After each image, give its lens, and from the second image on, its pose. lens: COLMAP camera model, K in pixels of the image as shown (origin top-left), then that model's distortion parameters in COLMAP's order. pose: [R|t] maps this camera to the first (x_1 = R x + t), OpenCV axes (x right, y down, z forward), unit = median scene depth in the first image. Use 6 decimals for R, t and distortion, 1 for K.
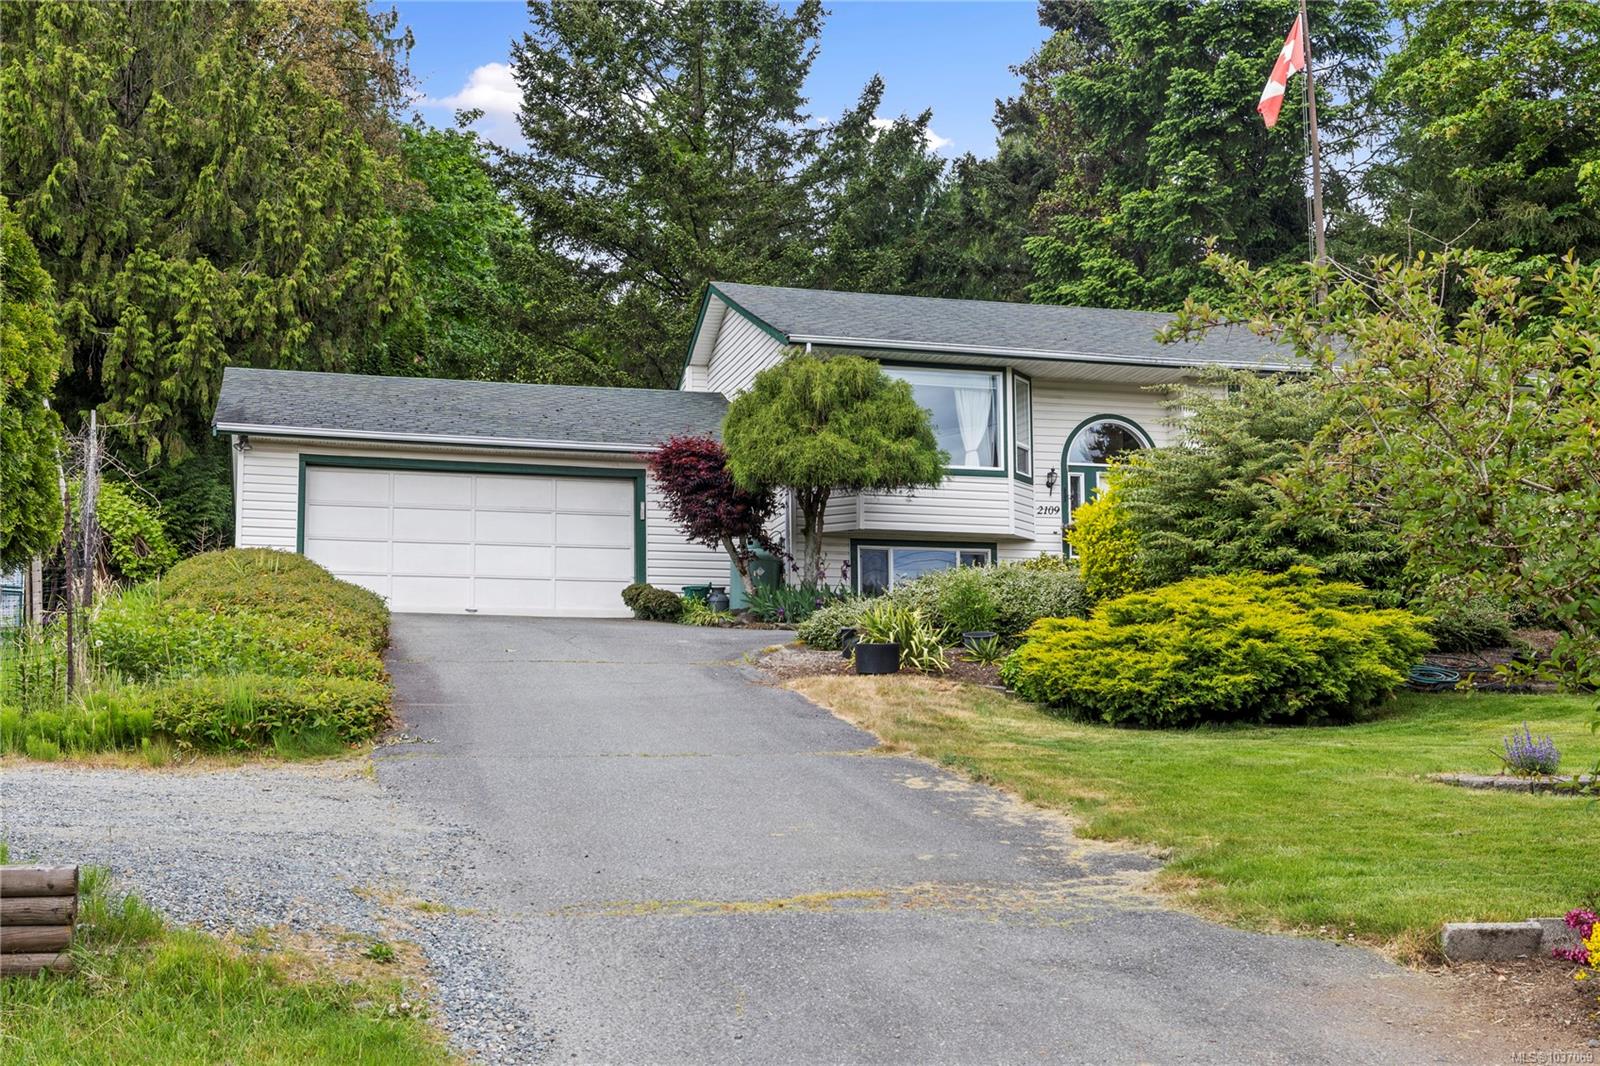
lens RADIAL K [[1966.8, 0, 798.7], [0, 1966.8, 563.2], [0, 0, 1]] dist [-0.034484, -0.001649]
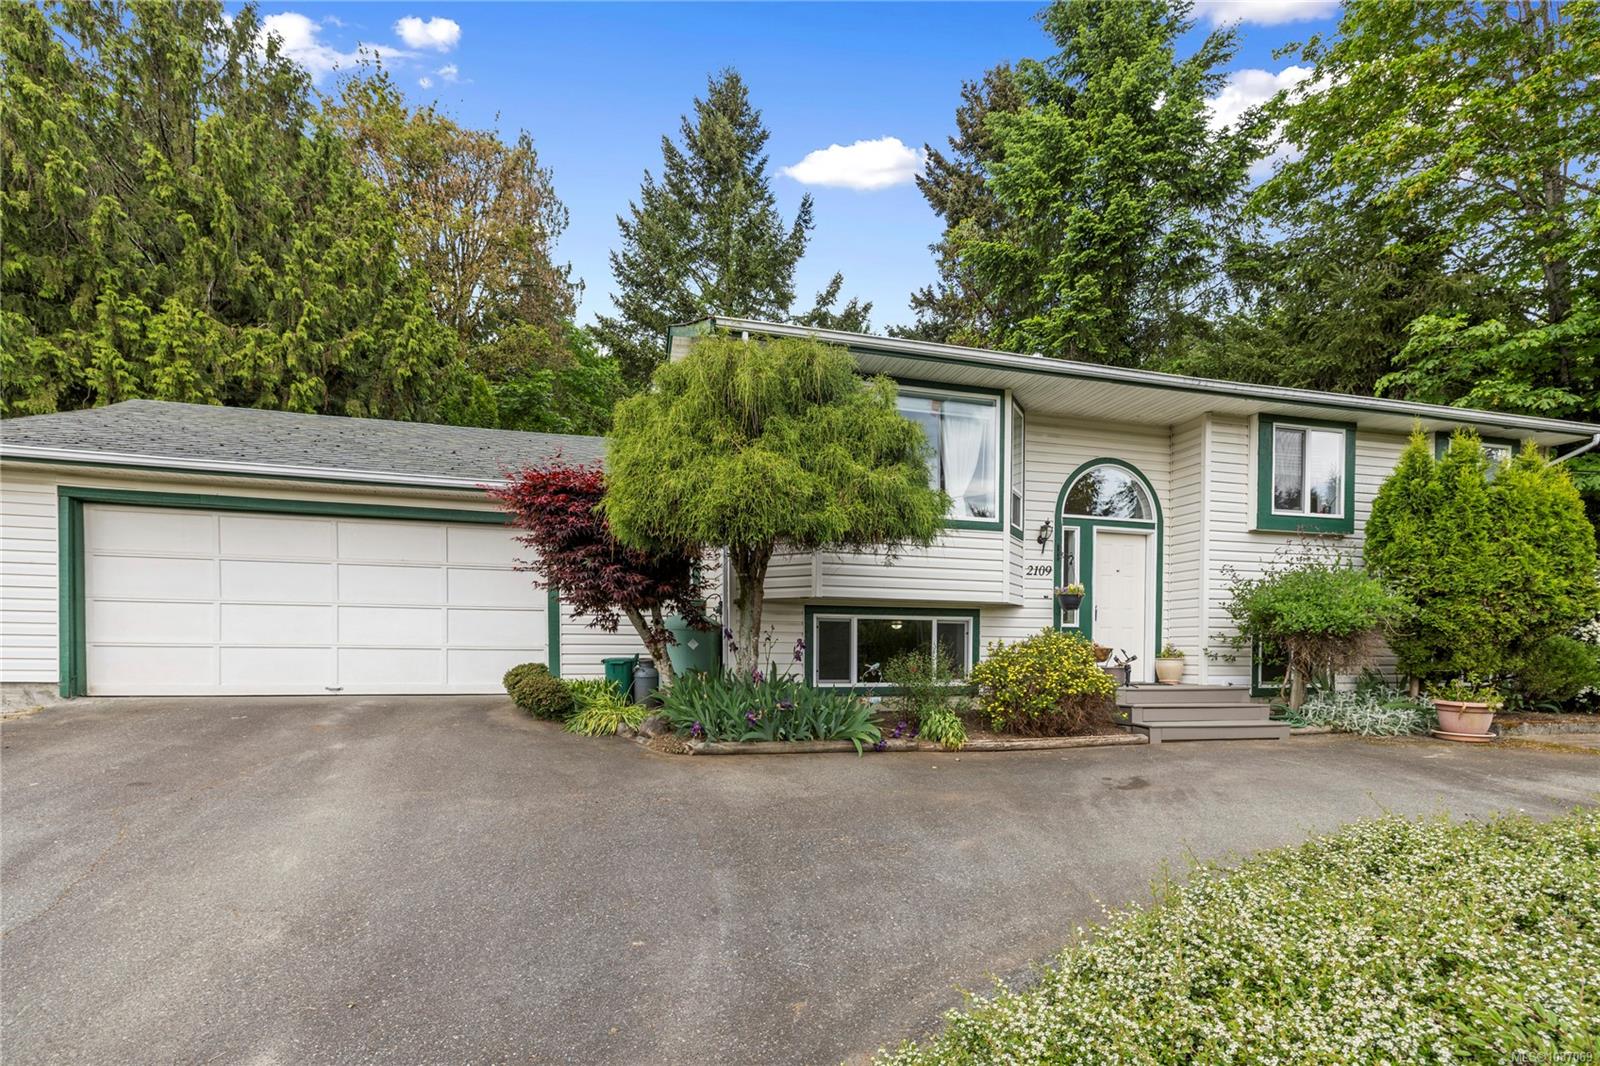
lens RADIAL K [[729.5, 0, 791.9], [0, 729.5, 665.8], [0, 0, 1]] dist [0.000405, 0.000450]
pose [[0.999837, 0.014471, -0.010829, 0.026387], [-0.012793, 0.989845, 0.141576, -0.032404], [0.012768, -0.141414, 0.989868, 0.745611]]
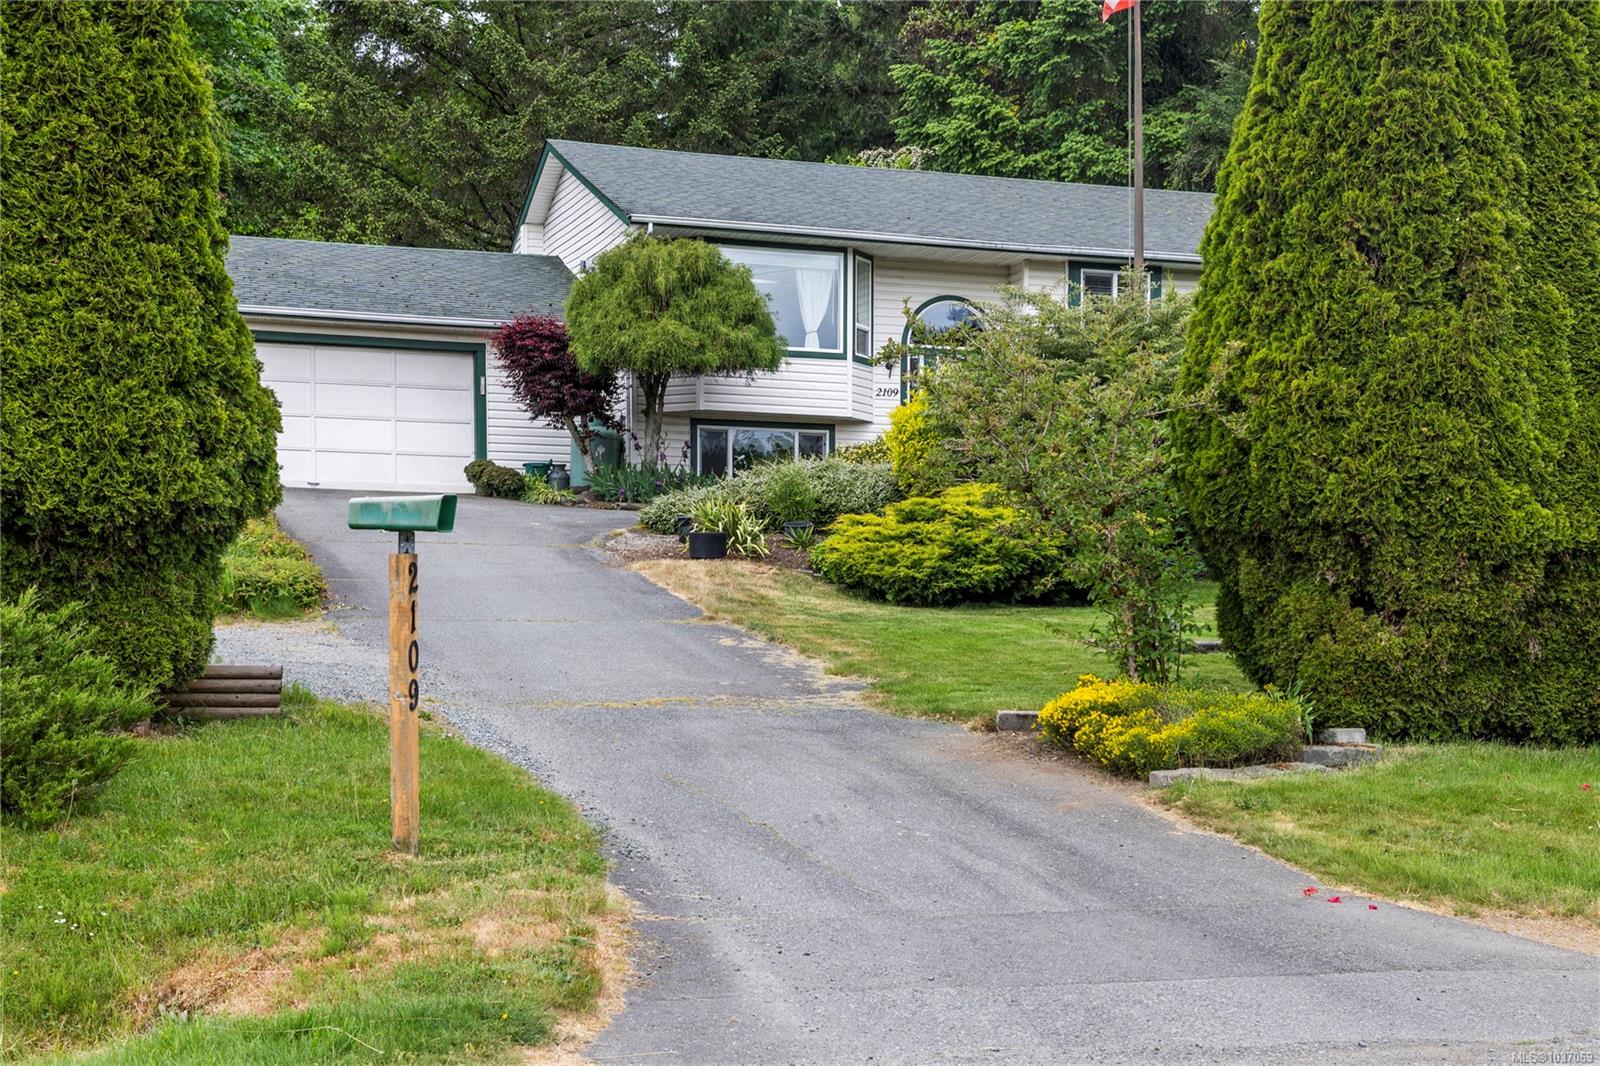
lens RADIAL K [[2523.0, 0, 801.8], [0, 2523.0, 703.1], [0, 0, 1]] dist [0.190804, -1.494913]
pose [[0.997648, 0.009532, 0.067877, -0.003730], [-0.017652, 0.992609, 0.120064, -0.025990], [-0.066231, -0.120980, 0.990443, -0.332881]]
